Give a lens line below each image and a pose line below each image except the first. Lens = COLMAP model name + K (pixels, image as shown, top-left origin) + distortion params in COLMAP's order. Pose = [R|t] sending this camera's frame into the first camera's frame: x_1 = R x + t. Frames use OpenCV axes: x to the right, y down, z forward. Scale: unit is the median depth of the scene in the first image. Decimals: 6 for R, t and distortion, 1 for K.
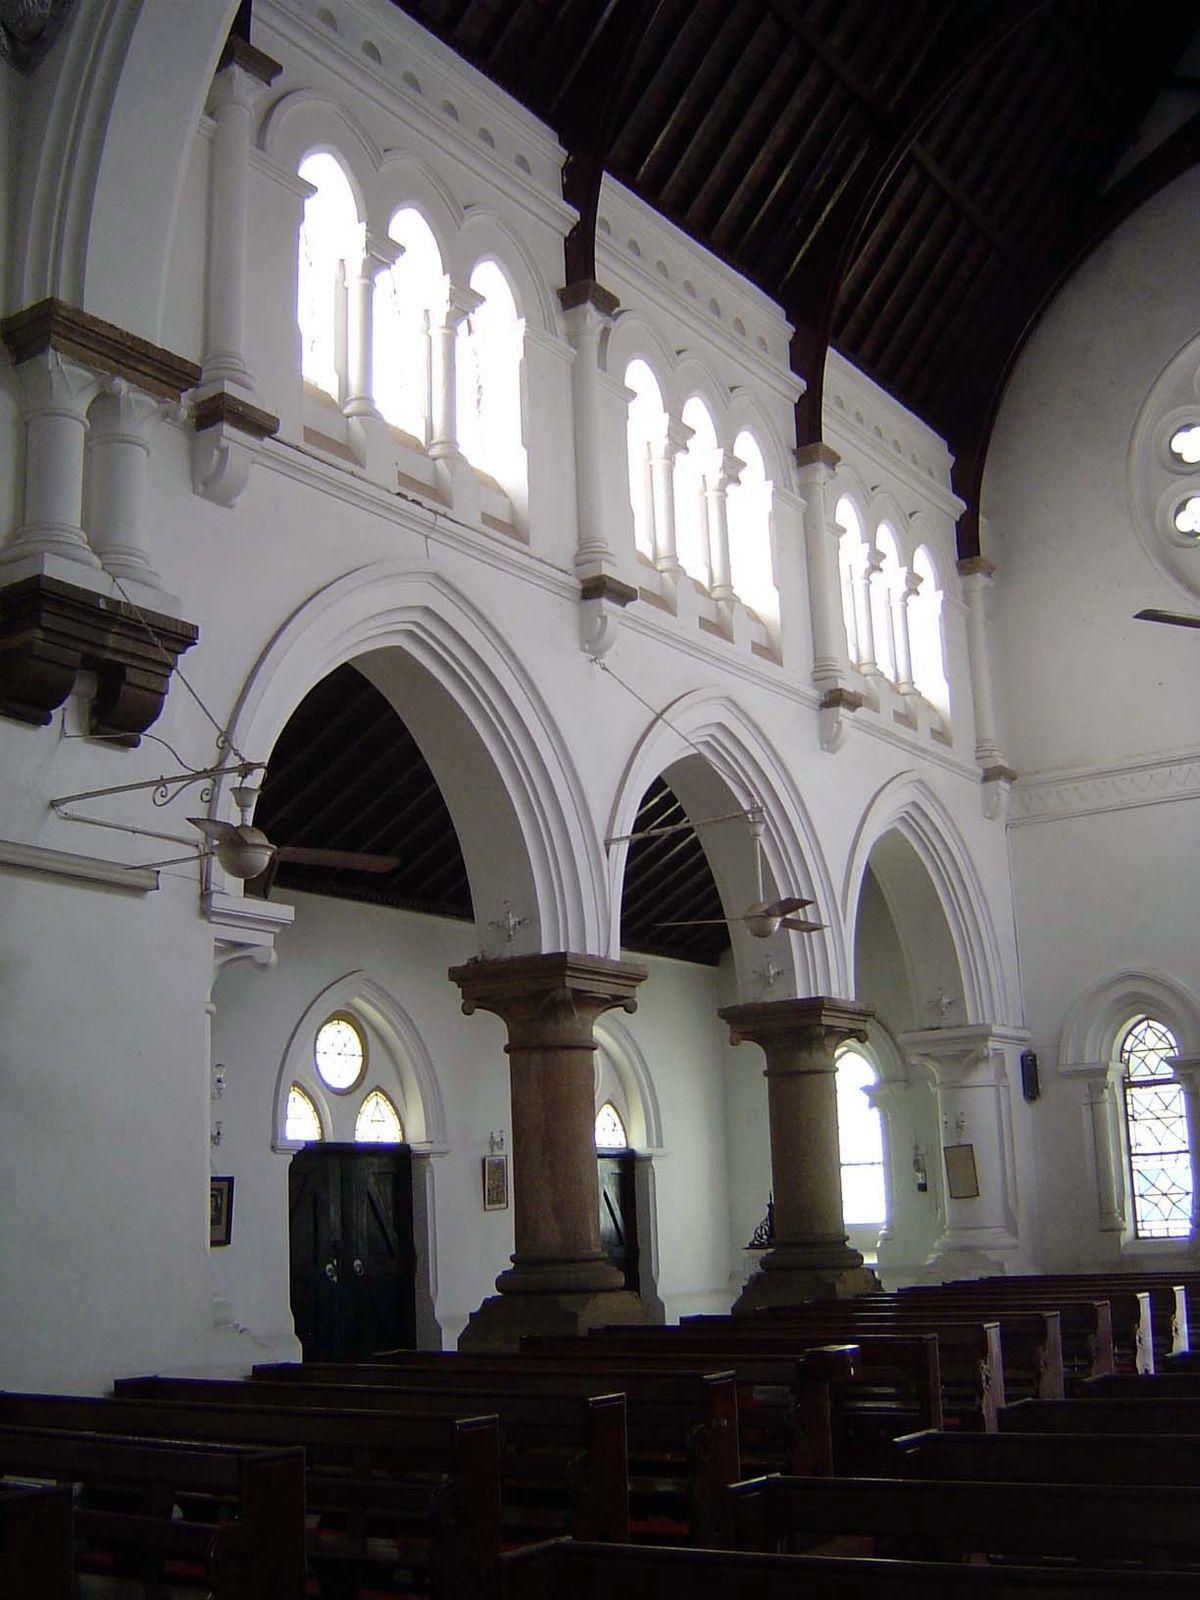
lens RADIAL K [[1841.7, 0, 600.0], [0, 1841.7, 800.0], [0, 0, 1]] dist [-0.126269, -0.021895]
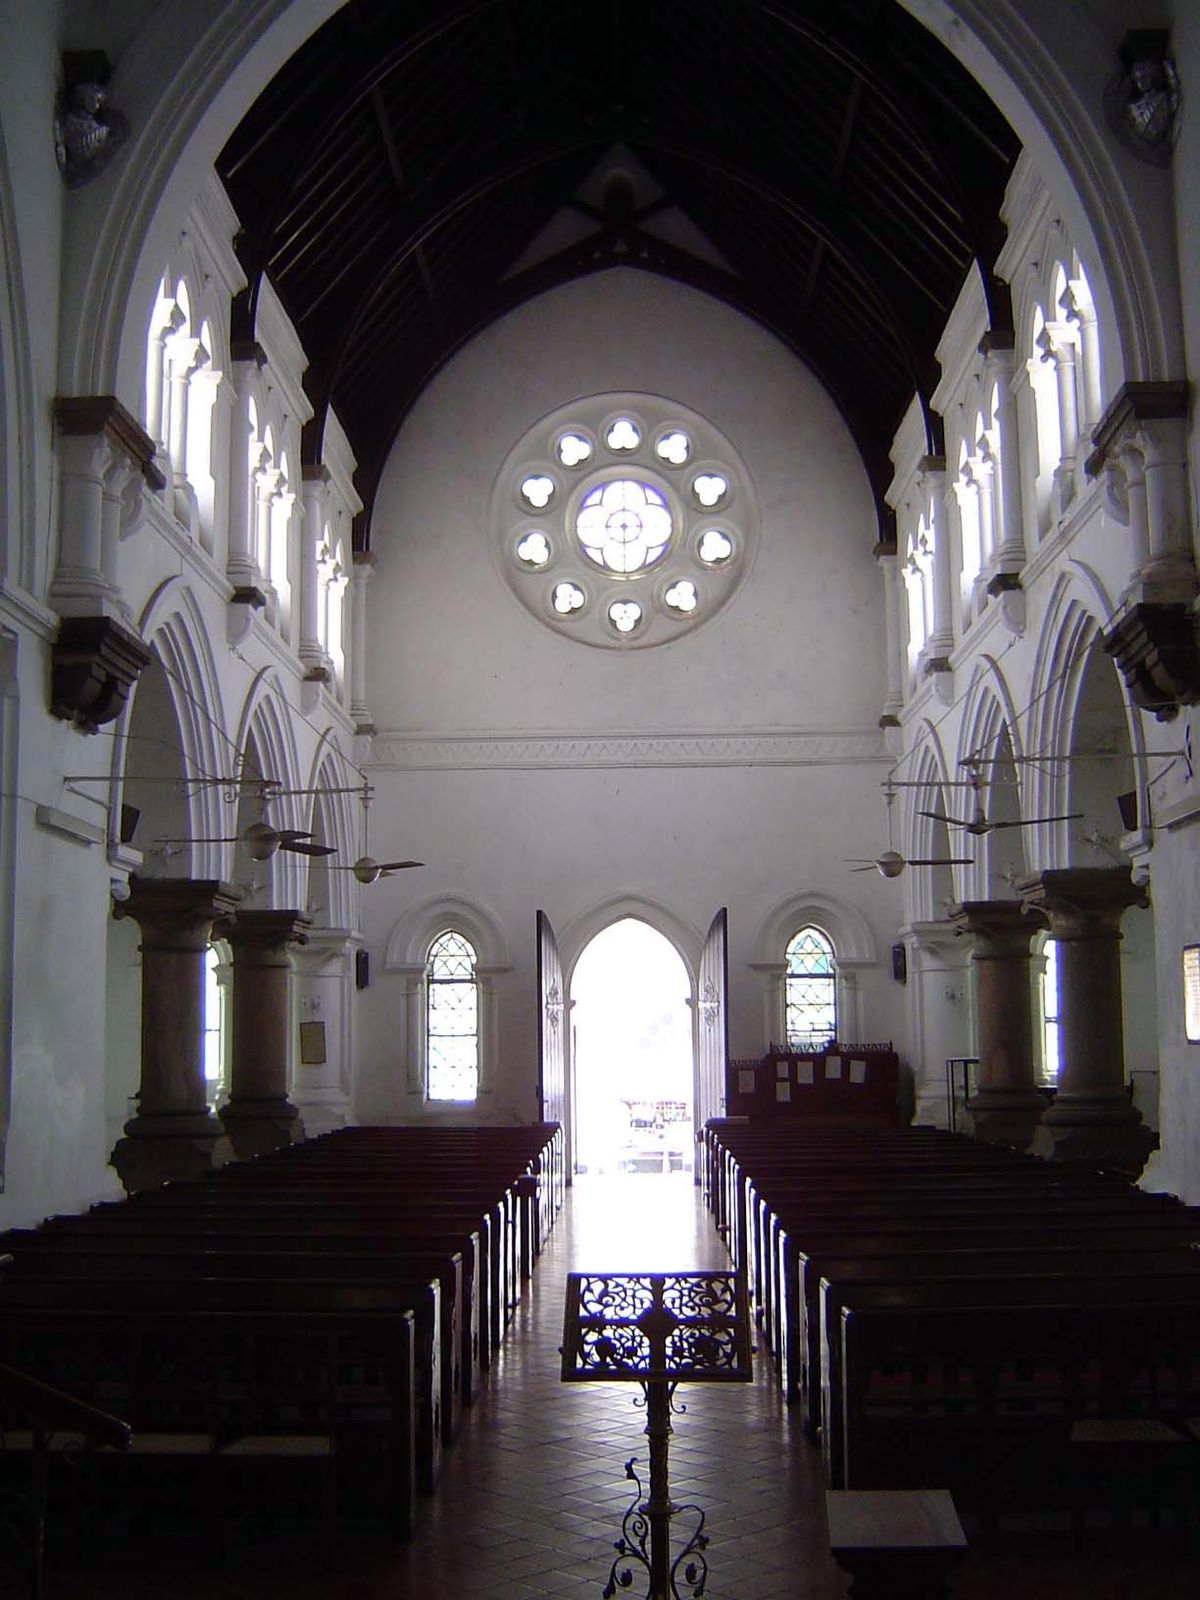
lens RADIAL K [[1841.7, 0, 600.0], [0, 1841.7, 800.0], [0, 0, 1]] dist [-0.126269, -0.021895]
pose [[0.841340, 0.096695, 0.531787, -0.320160], [-0.141591, 0.988938, 0.044192, -0.045950], [-0.521631, -0.112476, 0.845725, -0.154848]]
